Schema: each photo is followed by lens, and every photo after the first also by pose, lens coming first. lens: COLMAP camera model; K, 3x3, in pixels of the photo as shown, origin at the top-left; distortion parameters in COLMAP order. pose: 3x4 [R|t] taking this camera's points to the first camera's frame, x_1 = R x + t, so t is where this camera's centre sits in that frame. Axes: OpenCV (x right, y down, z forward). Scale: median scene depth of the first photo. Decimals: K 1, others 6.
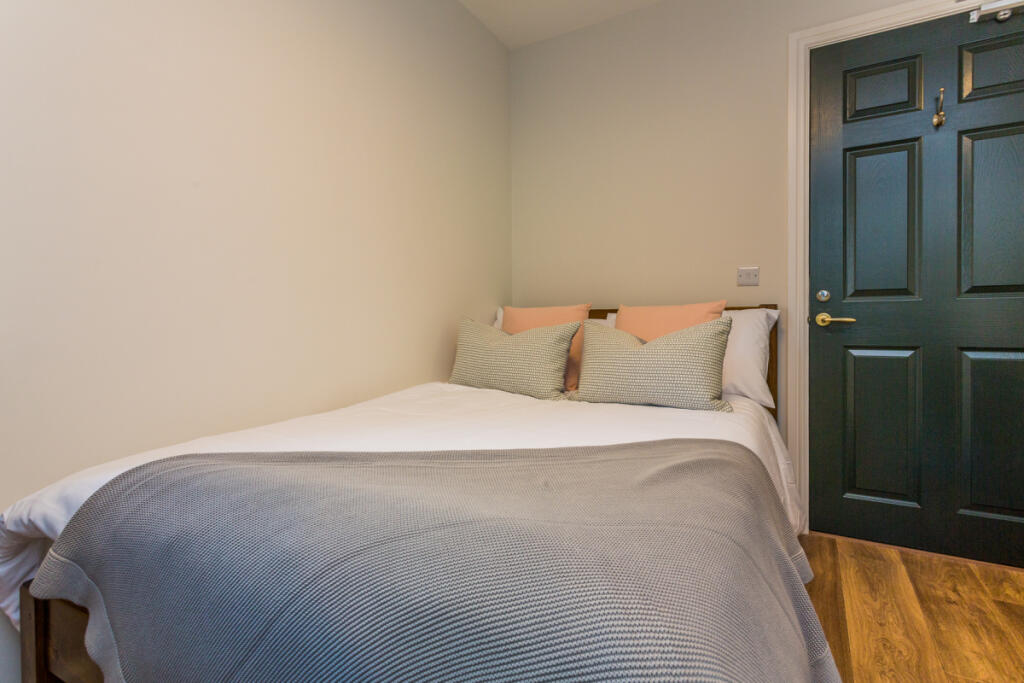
lens RADIAL K [[498.6, 0, 513.0], [0, 498.6, 334.4], [0, 0, 1]] dist [0.006803, 0.001321]
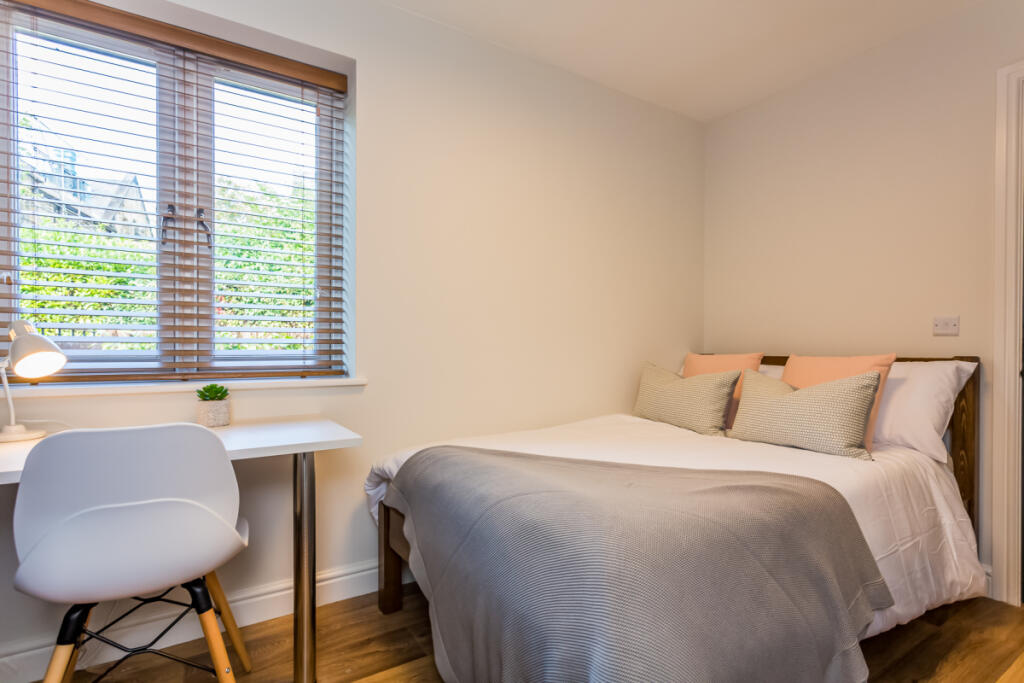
lens RADIAL K [[498.6, 0, 527.9], [0, 498.6, 357.1], [0, 0, 1]] dist [0.006803, 0.001321]
pose [[0.892152, 0.016425, -0.451436, 0.230219], [-0.020762, 0.999774, -0.004656, -0.042331], [0.451258, 0.013527, 0.892291, -0.268766]]
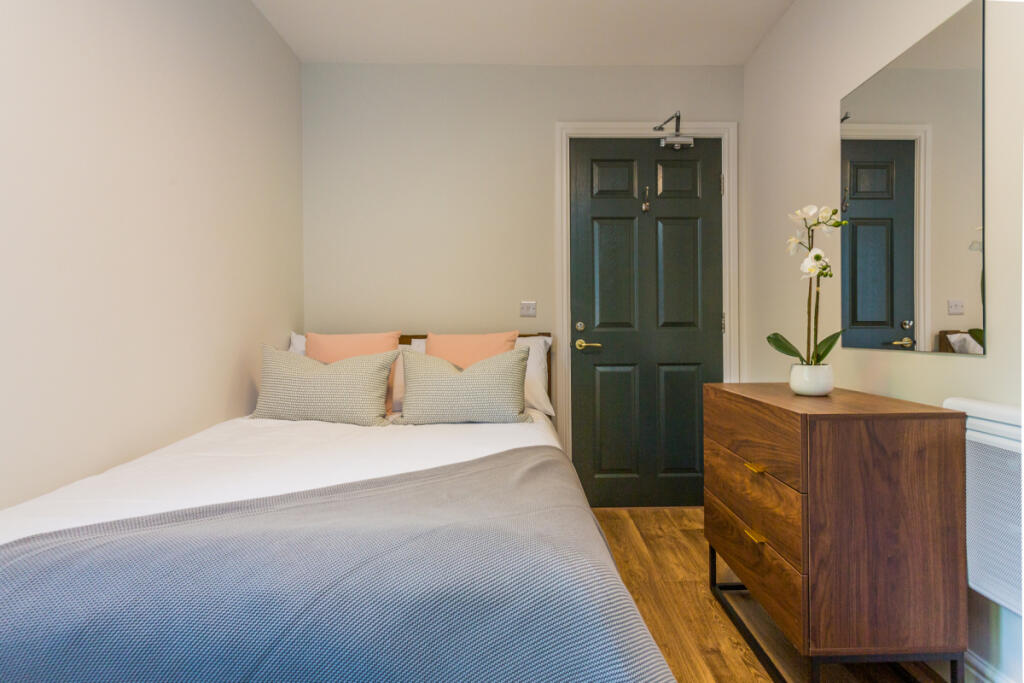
lens RADIAL K [[514.4, 0, 542.3], [0, 514.4, 338.7], [0, 0, 1]] dist [0.018418, -0.000558]
pose [[0.850106, -0.005197, 0.526587, -0.199651], [0.010966, 0.999909, -0.007835, -0.040406], [-0.526498, 0.012435, 0.850085, -0.108983]]
